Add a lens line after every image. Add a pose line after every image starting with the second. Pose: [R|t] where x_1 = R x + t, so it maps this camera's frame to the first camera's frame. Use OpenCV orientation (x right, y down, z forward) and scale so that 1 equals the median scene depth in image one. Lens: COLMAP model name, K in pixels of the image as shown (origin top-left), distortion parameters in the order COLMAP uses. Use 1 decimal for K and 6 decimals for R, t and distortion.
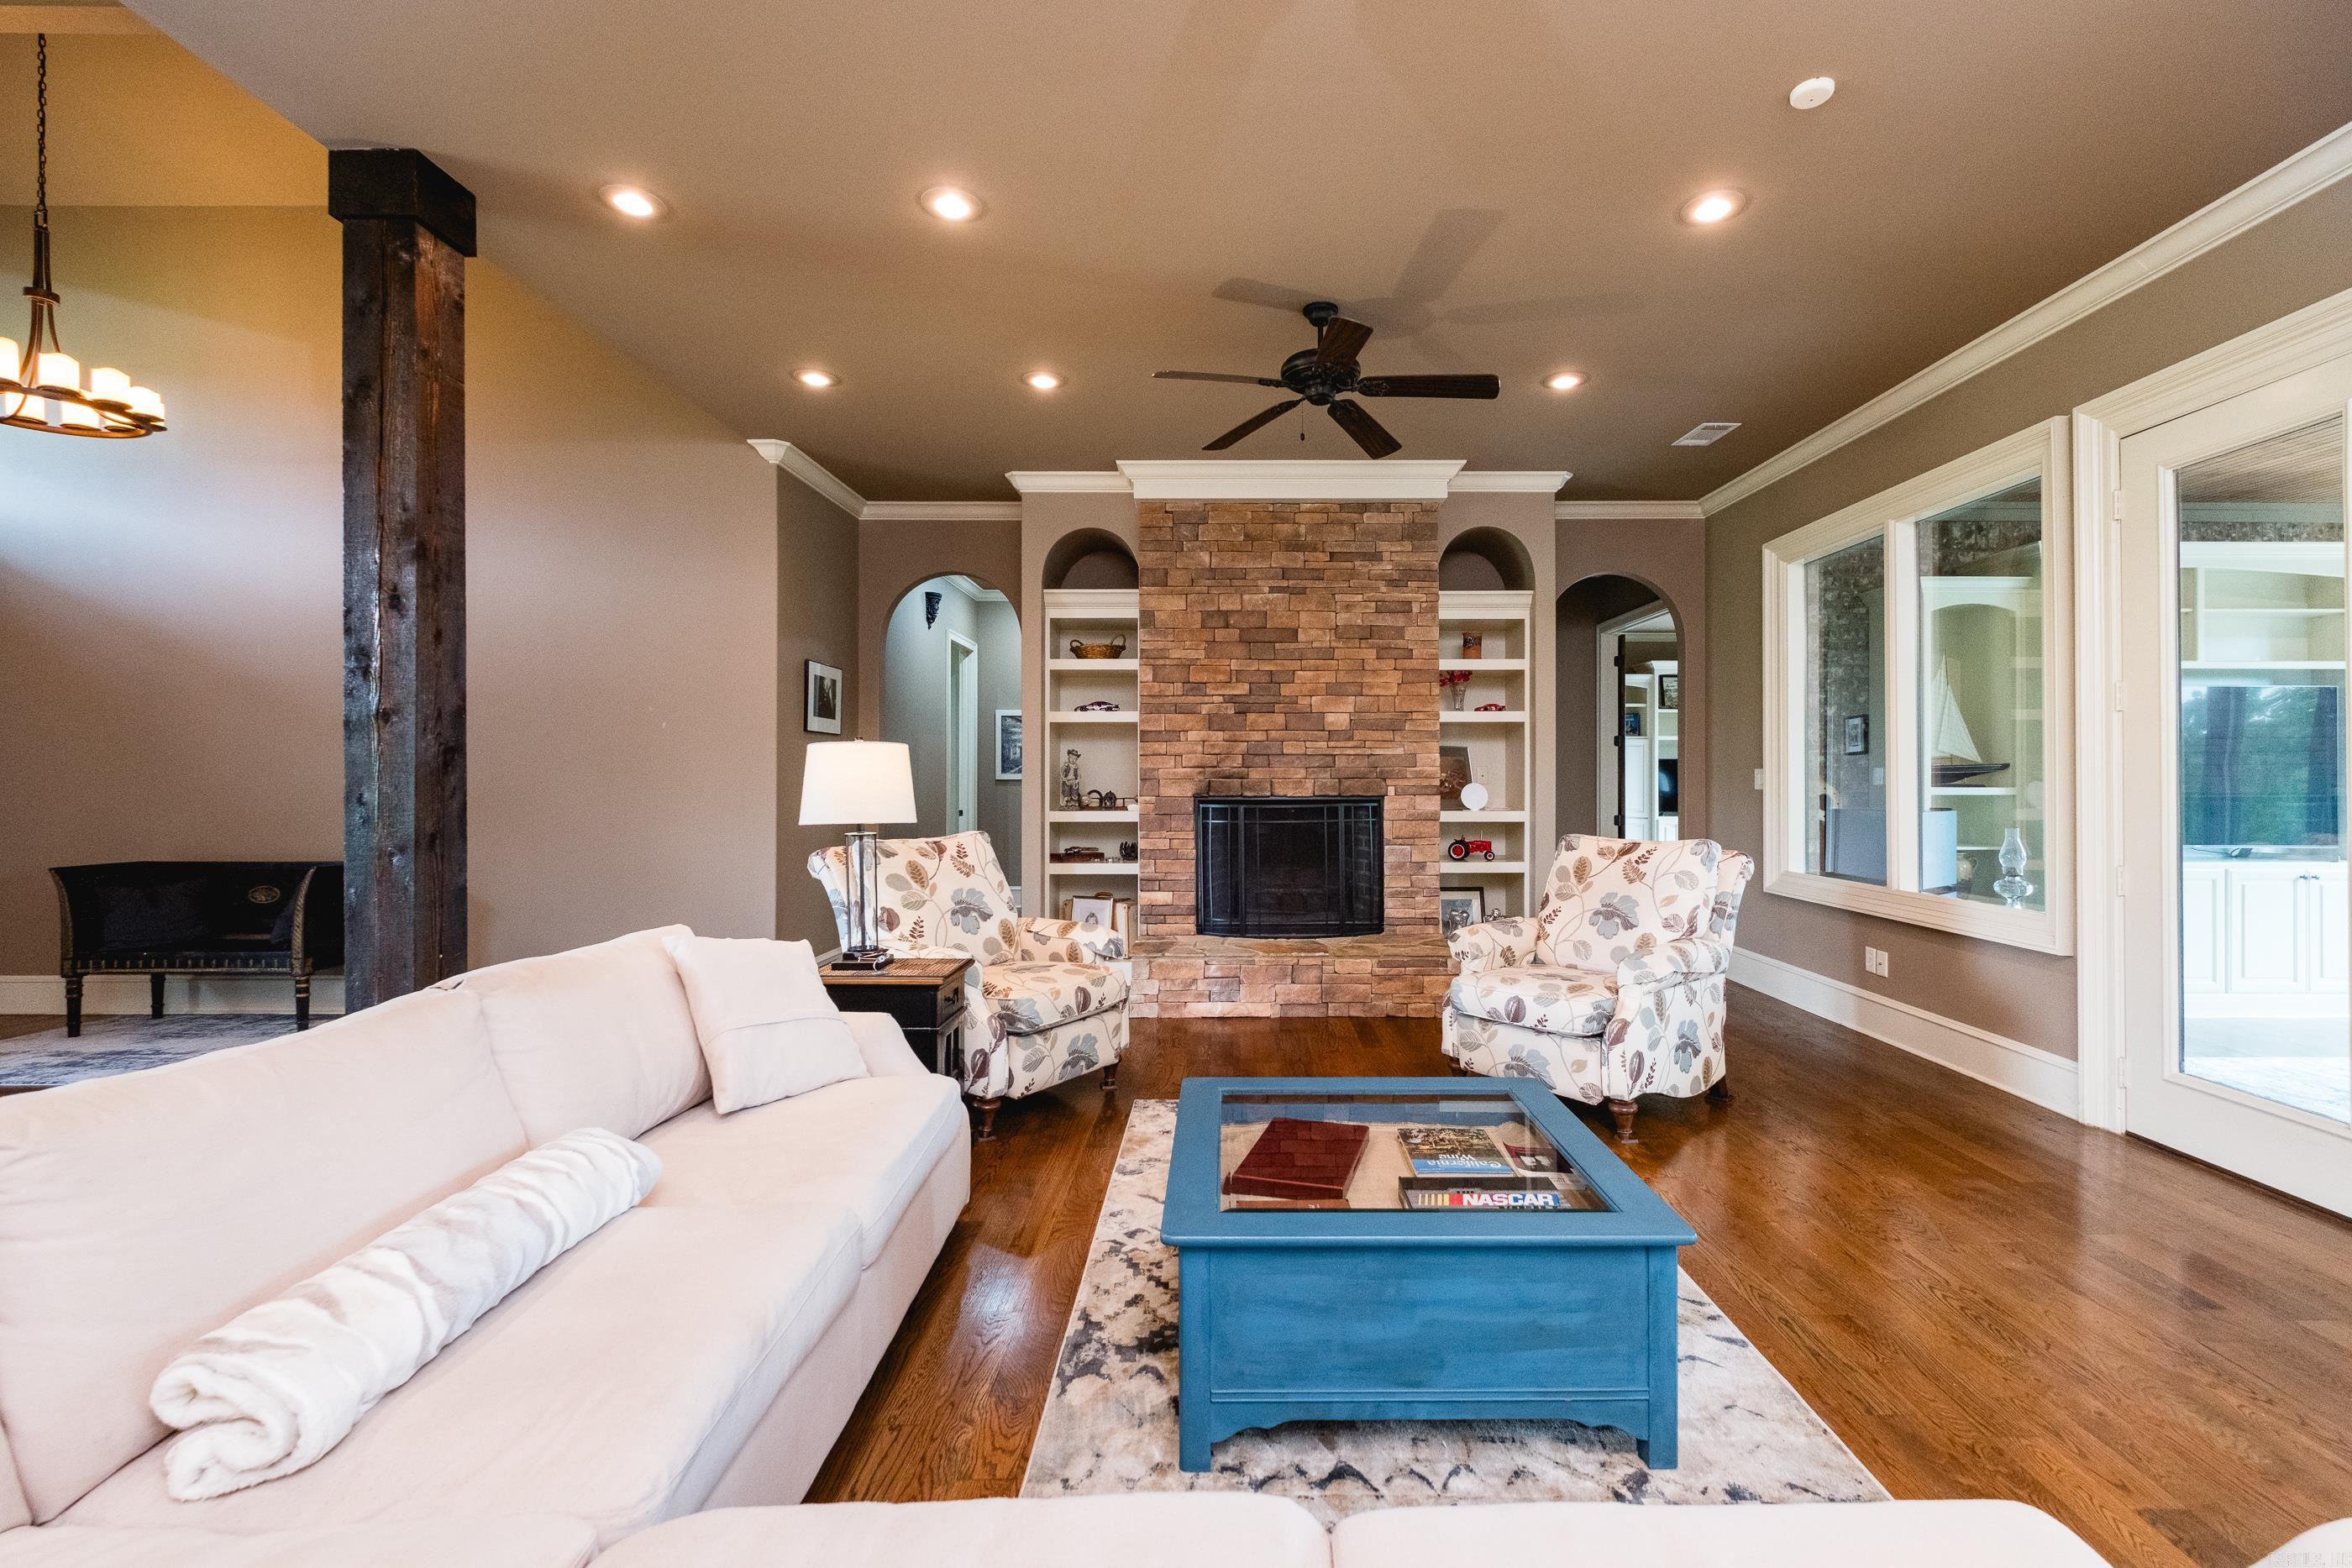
lens RADIAL K [[1020.0, 0, 1234.5], [0, 1020.0, 780.1], [0, 0, 1]] dist [0.007890, -0.004660]
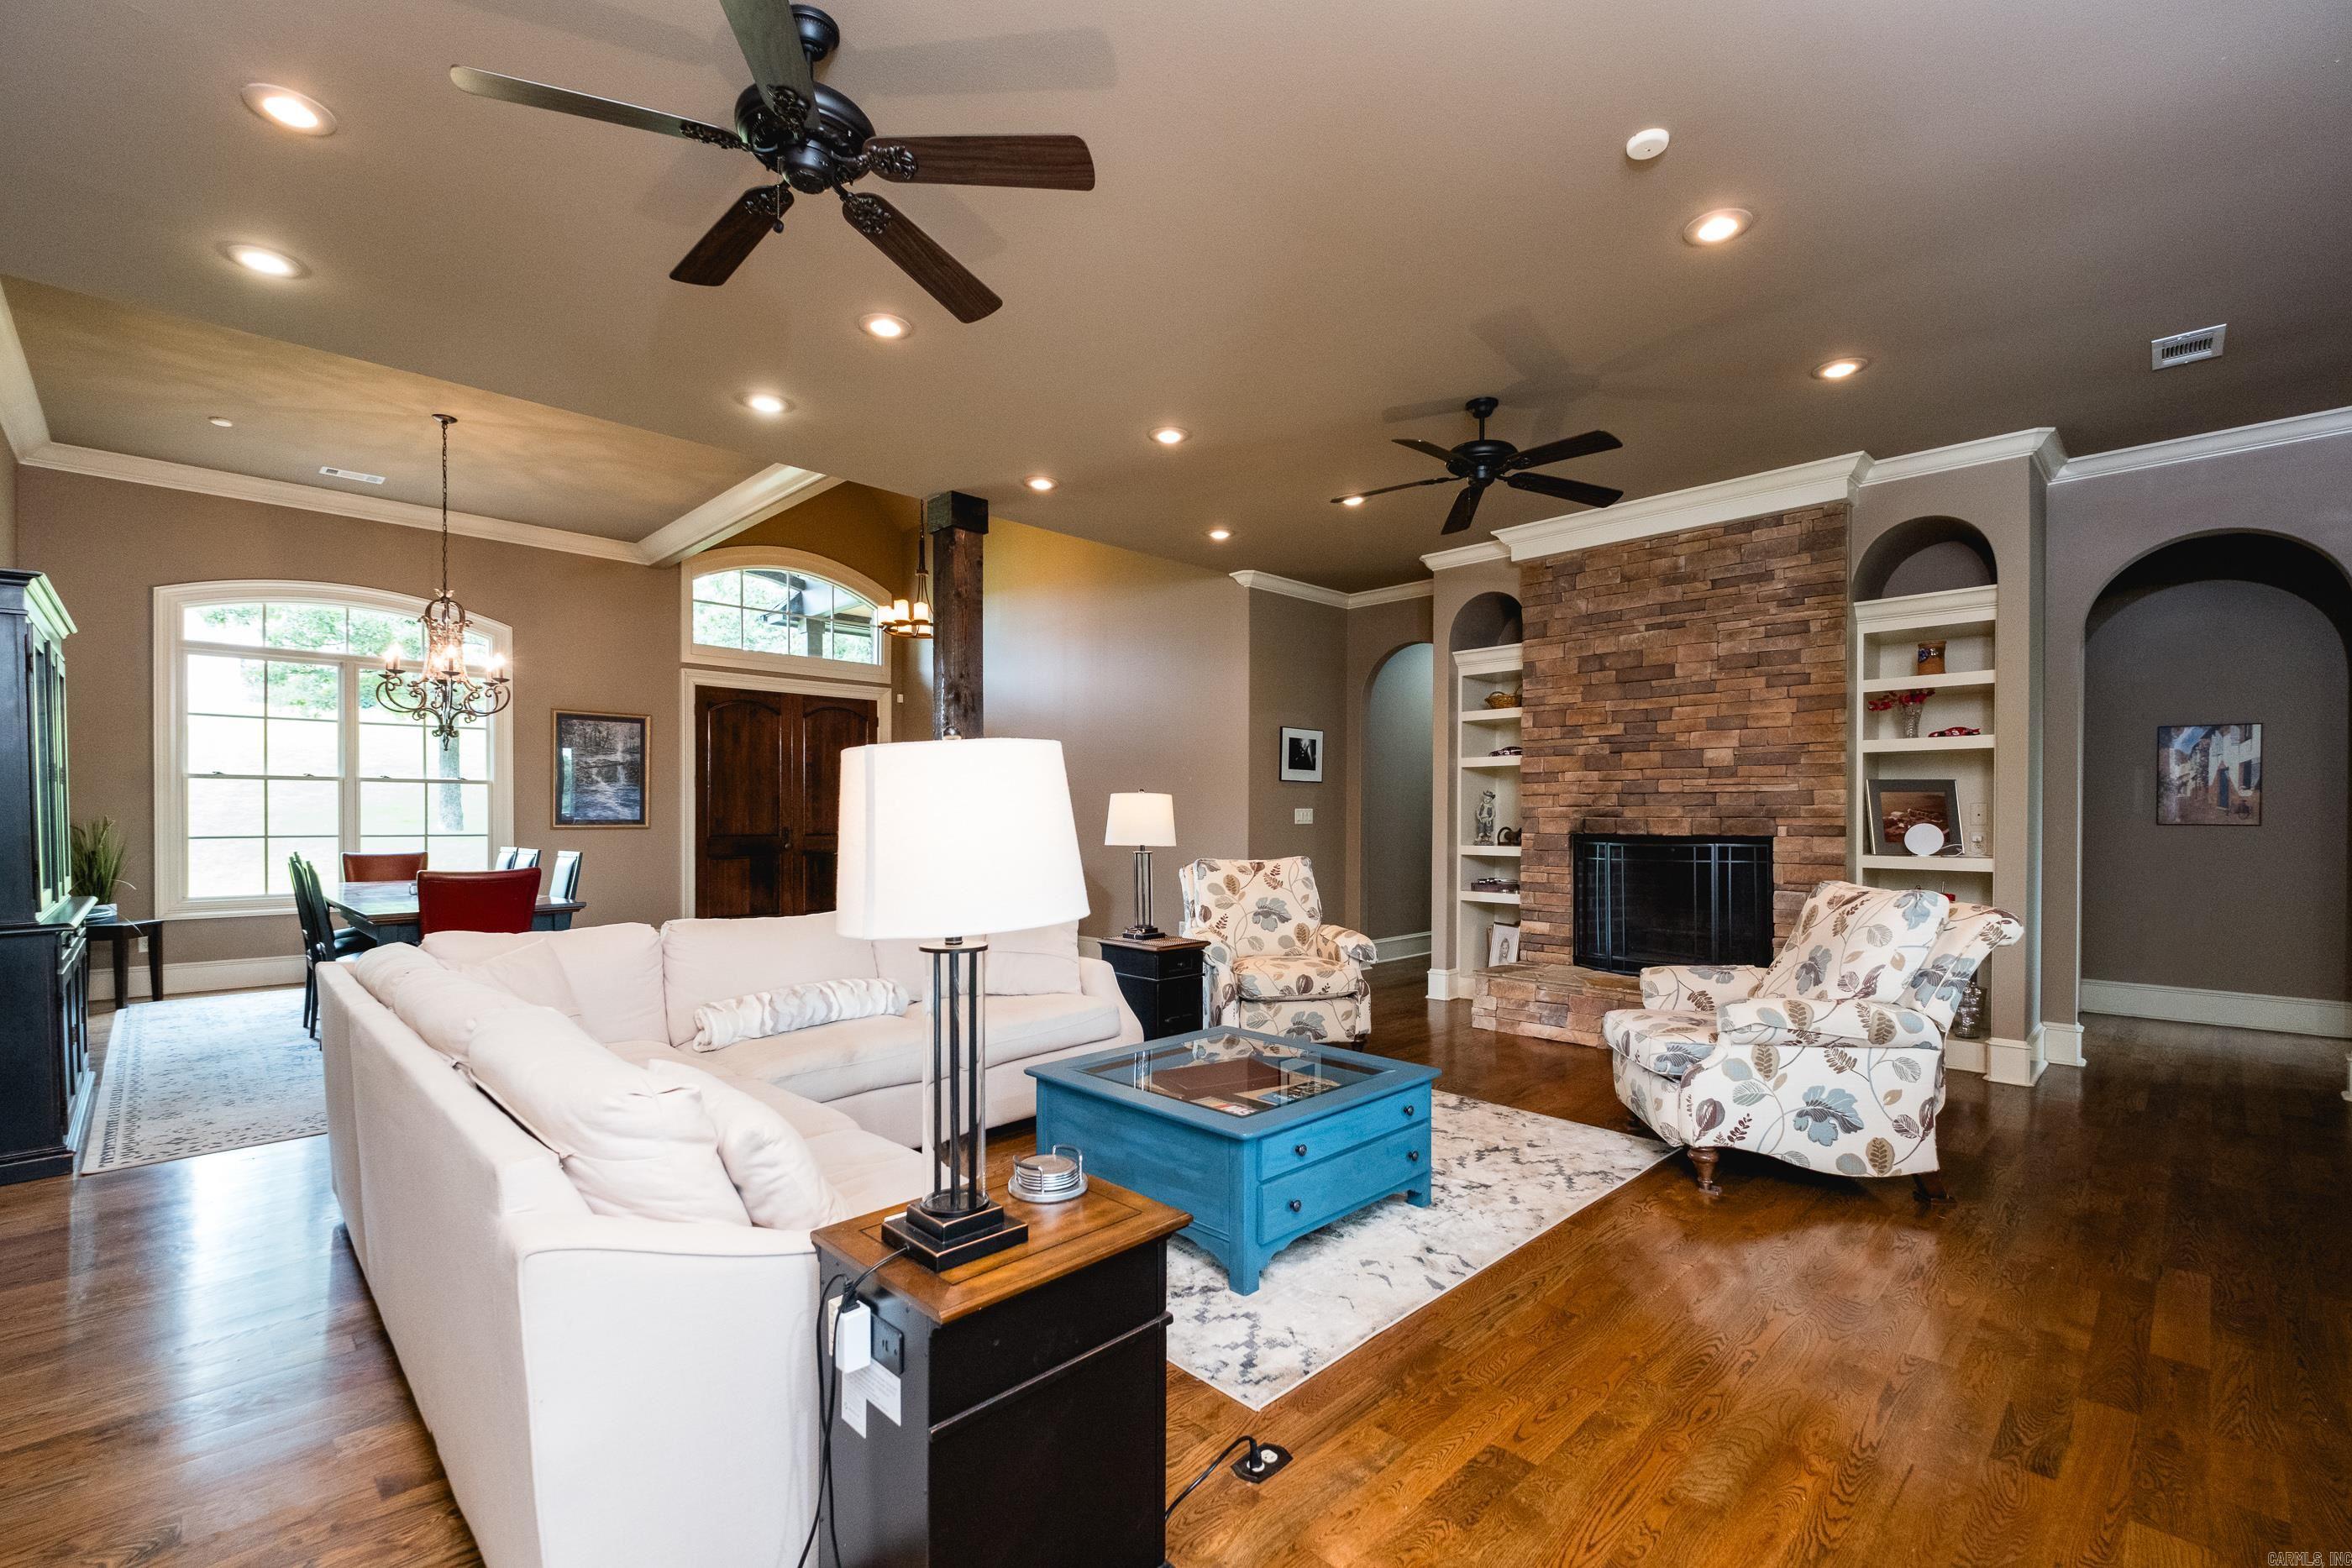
lens RADIAL K [[1020.0, 0, 1184.7], [0, 1020.0, 824.3], [0, 0, 1]] dist [0.007890, -0.004660]
pose [[0.702403, 0.008385, -0.711730, 0.430152], [-0.003047, 0.999957, 0.008773, -0.001826], [0.711773, -0.003994, 0.702399, -0.021943]]
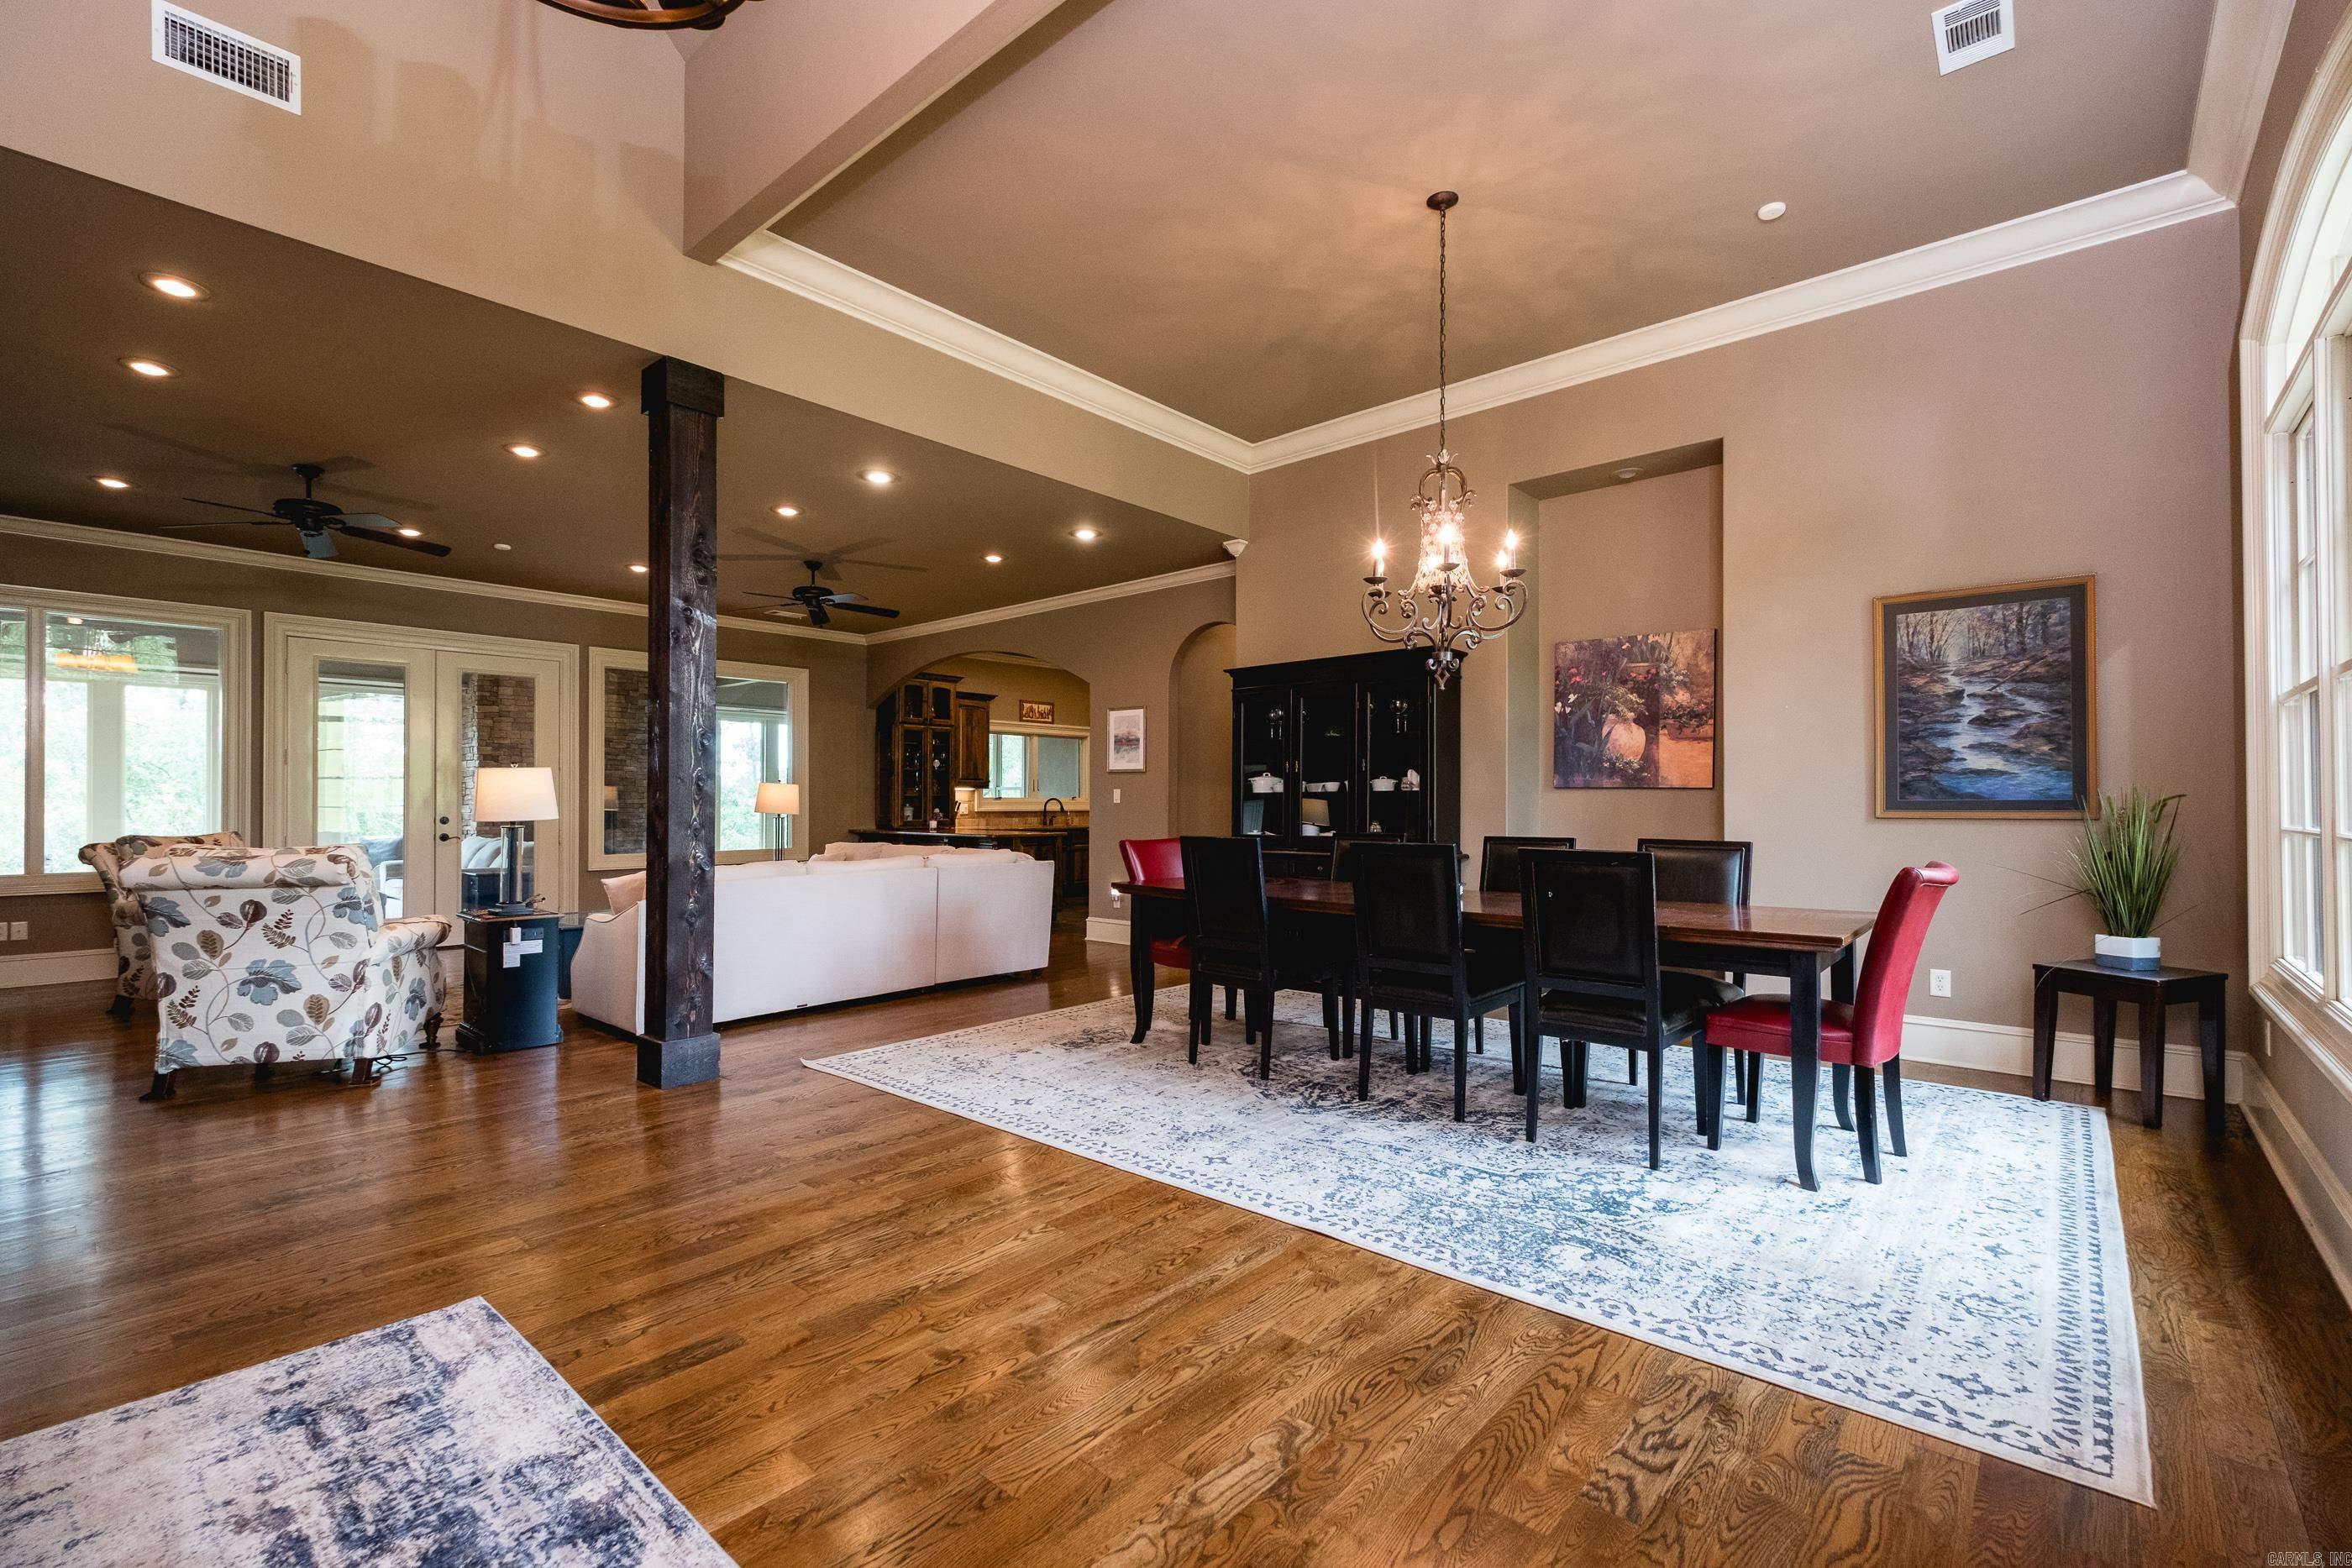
lens RADIAL K [[1020.0, 0, 1187.8], [0, 1020.0, 797.9], [0, 0, 1]] dist [0.007890, -0.004660]
pose [[-0.751906, 0.005821, 0.659244, -1.164577], [0.002628, 0.999980, -0.005833, 0.012678], [-0.659265, -0.002653, -0.751906, 0.815755]]
